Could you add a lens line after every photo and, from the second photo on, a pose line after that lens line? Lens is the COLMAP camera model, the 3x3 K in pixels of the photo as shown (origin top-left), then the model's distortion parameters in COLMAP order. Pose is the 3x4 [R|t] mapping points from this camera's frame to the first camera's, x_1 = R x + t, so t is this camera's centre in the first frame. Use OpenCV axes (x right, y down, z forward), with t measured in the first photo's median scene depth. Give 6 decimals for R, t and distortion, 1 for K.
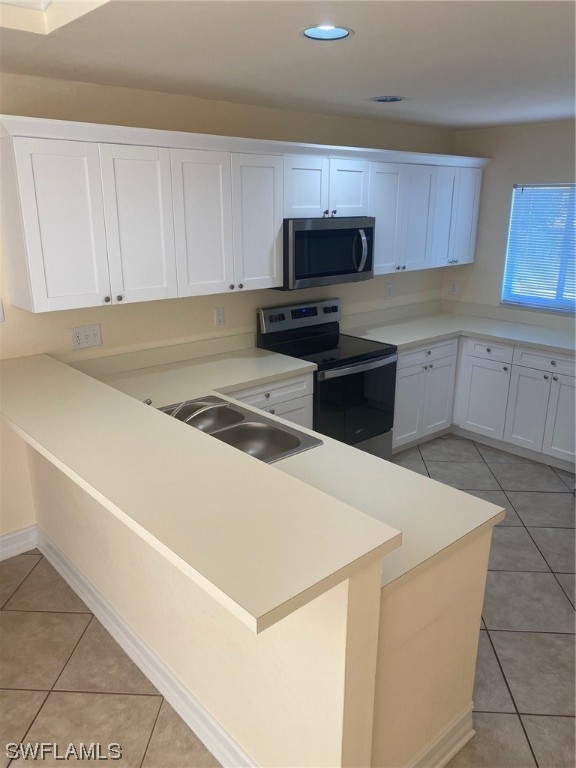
lens RADIAL K [[588.3, 0, 288.0], [0, 588.3, 384.0], [0, 0, 1]] dist [0.043509, -0.060332]
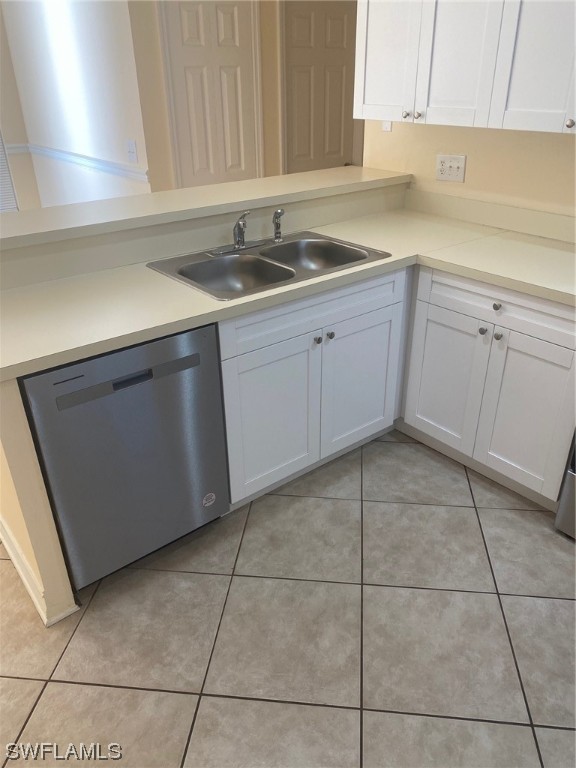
lens RADIAL K [[588.3, 0, 288.0], [0, 588.3, 384.0], [0, 0, 1]] dist [0.043509, -0.060332]
pose [[-0.052320, 0.464571, -0.883989, 0.453026], [-0.285128, 0.841404, 0.459067, -0.108437], [0.957061, 0.276068, 0.088440, 0.582633]]
